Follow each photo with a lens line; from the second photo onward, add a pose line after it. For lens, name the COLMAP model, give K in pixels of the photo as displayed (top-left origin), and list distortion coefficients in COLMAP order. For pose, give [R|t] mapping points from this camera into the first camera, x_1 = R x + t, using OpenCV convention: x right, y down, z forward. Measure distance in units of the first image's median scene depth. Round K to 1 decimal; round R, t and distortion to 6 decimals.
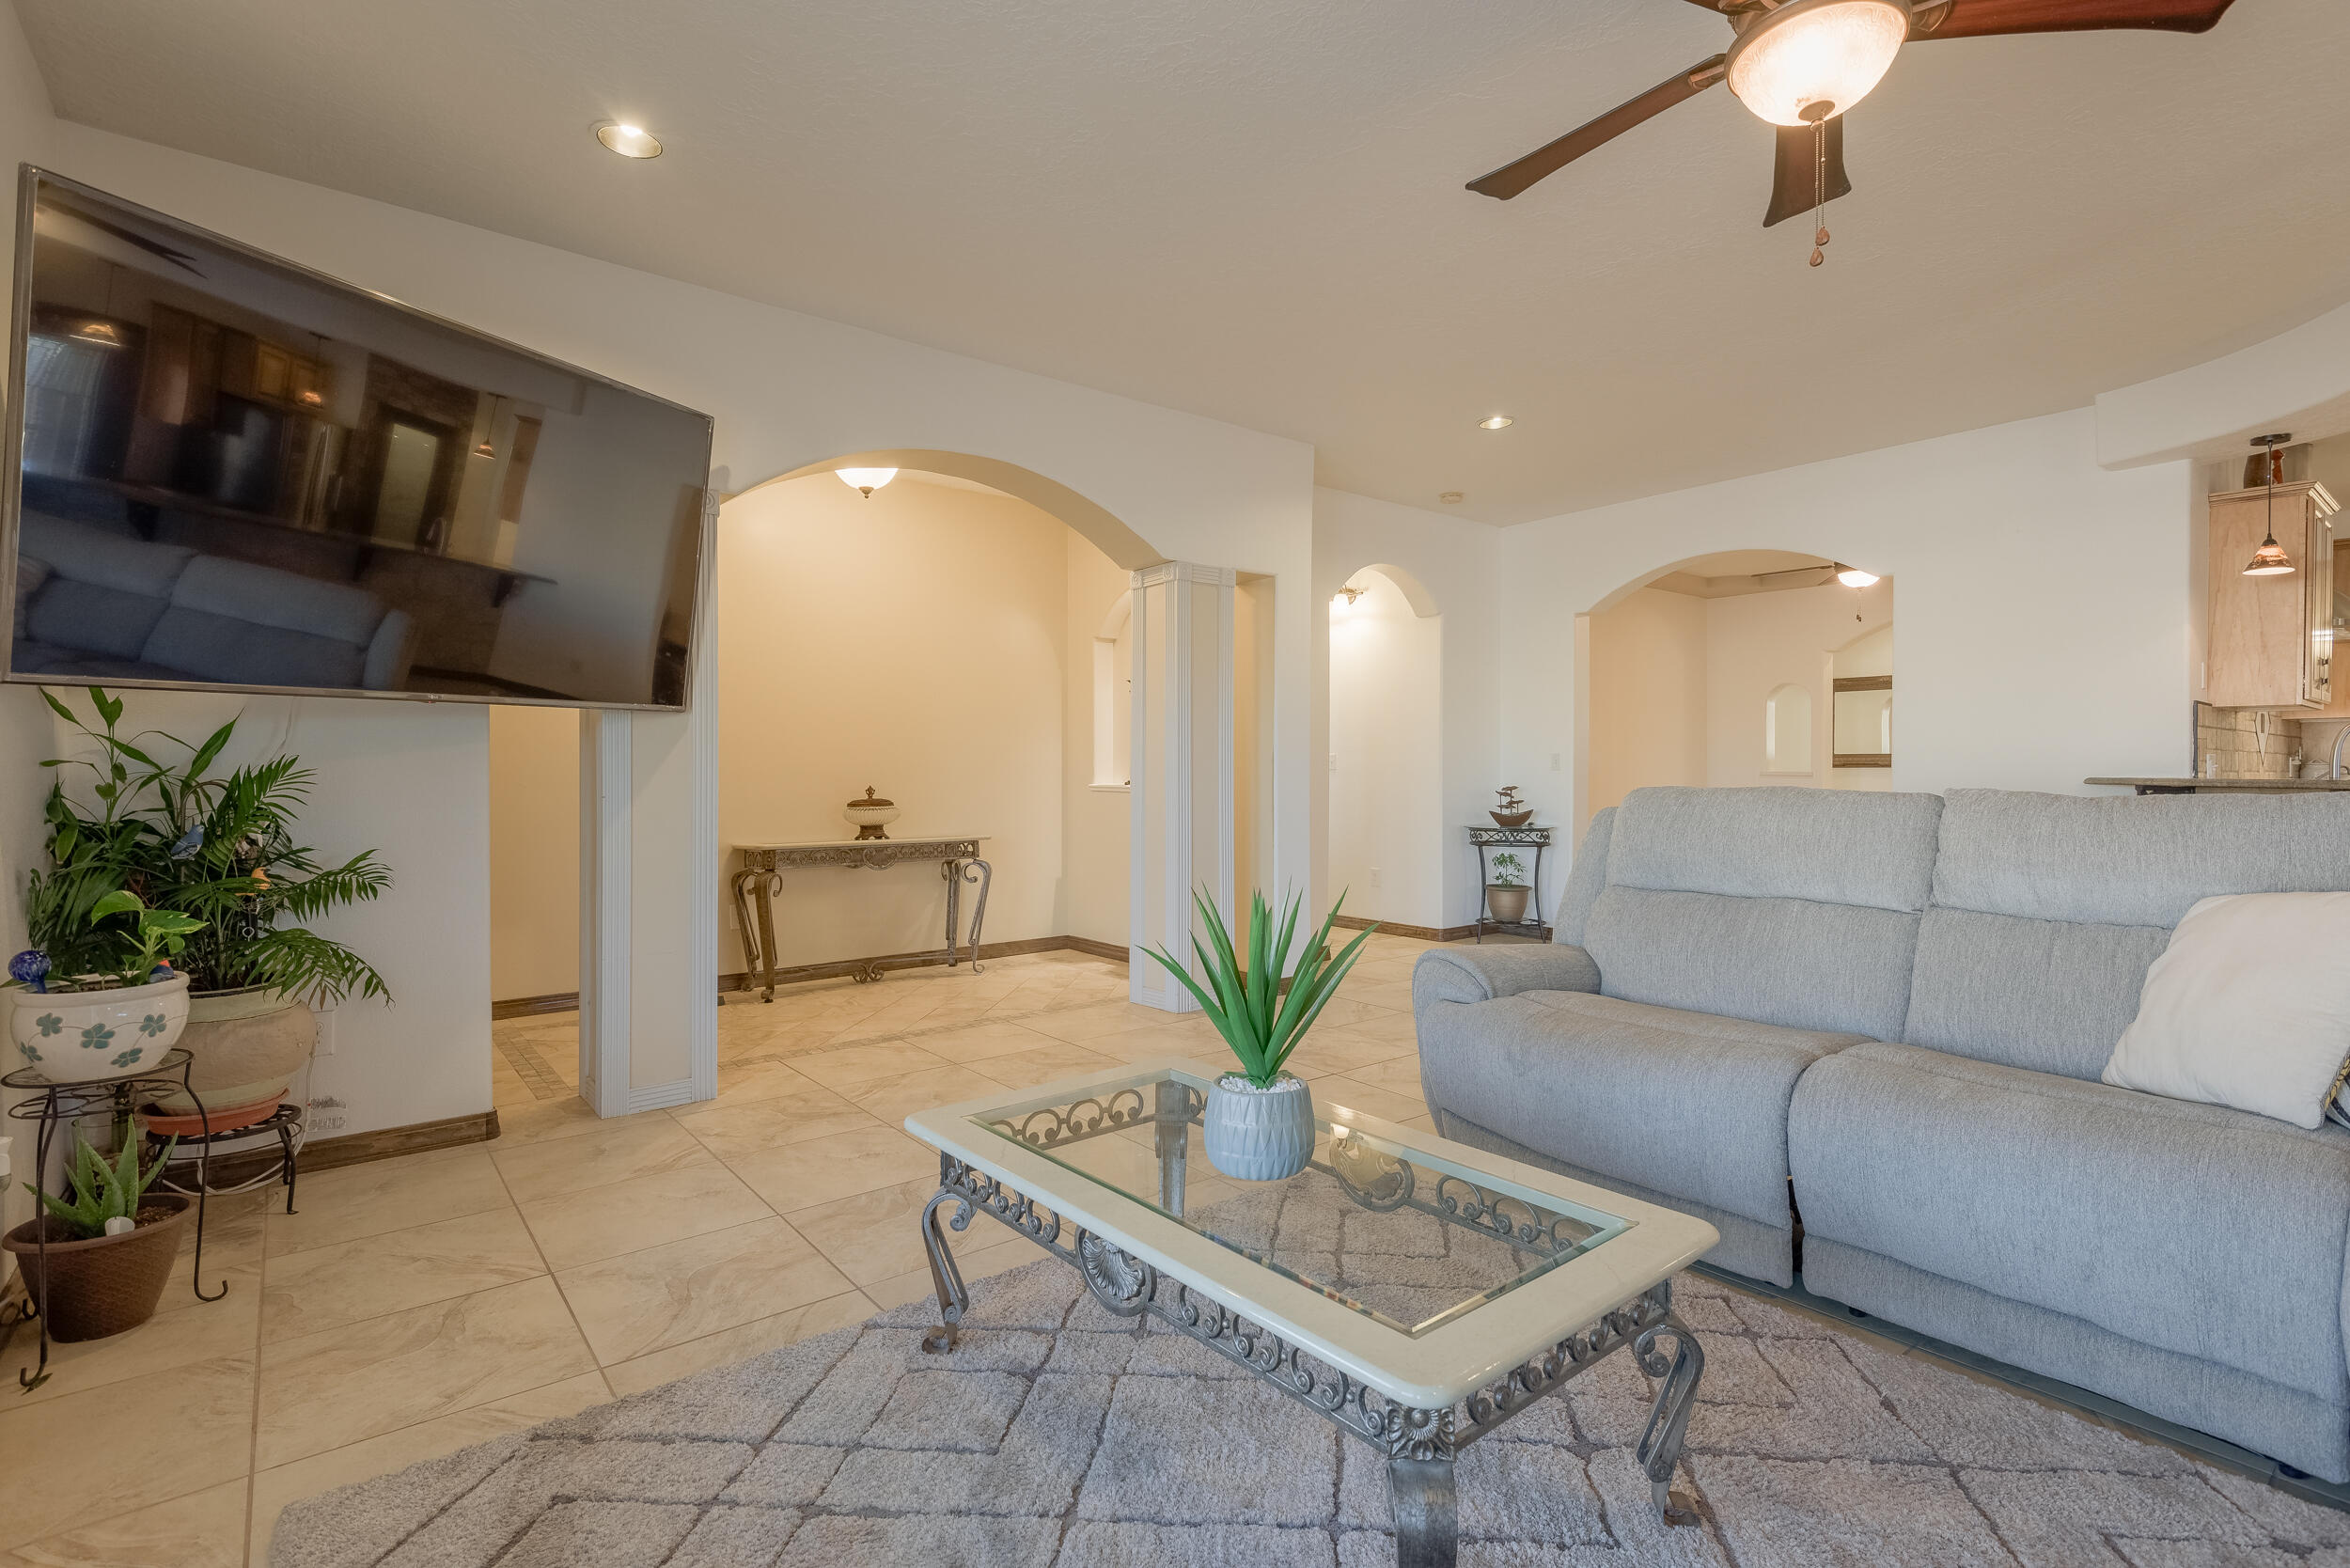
lens RADIAL K [[1101.6, 0, 1175.0], [0, 1101.6, 784.0], [0, 0, 1]] dist [0.026706, -0.015382]
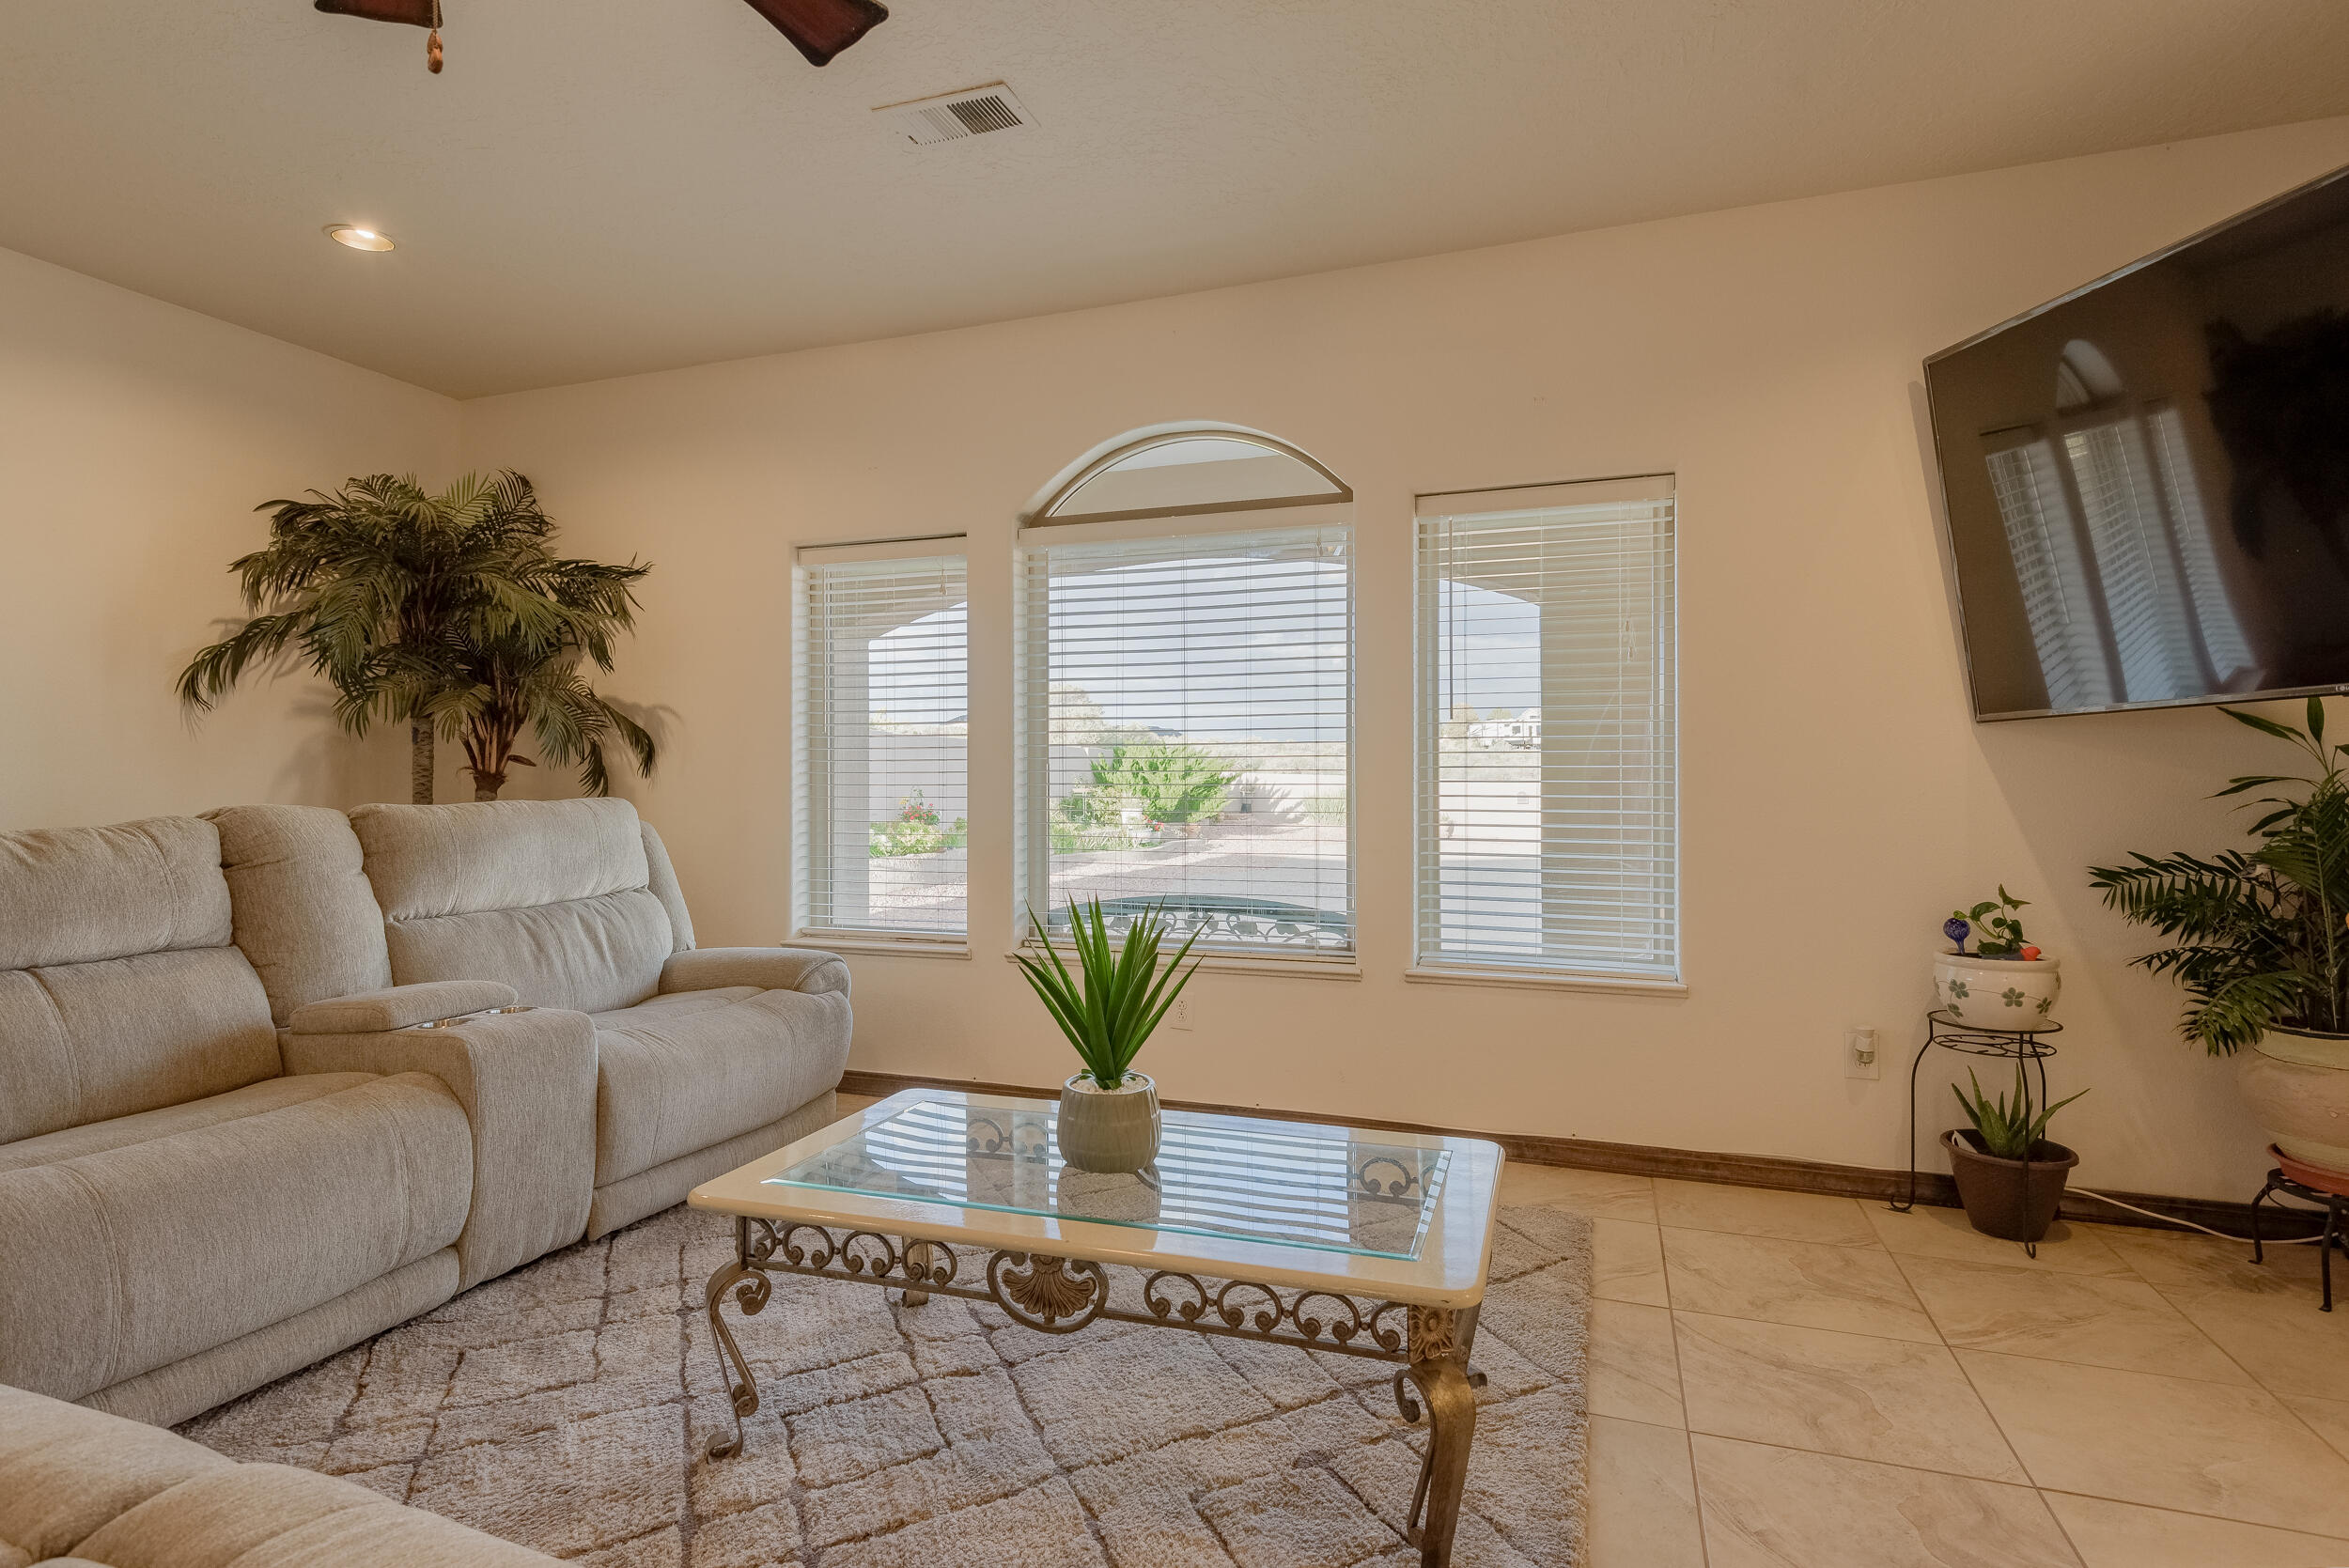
lens RADIAL K [[1158.2, 0, 1174.5], [0, 1158.2, 784.0], [0, 0, 1]] dist [0.018819, -0.000346]
pose [[-0.848193, 0.018546, -0.529363, 0.468114], [0.013603, 0.999820, 0.013232, -0.041749], [0.529513, 0.004022, -0.848292, 1.451963]]
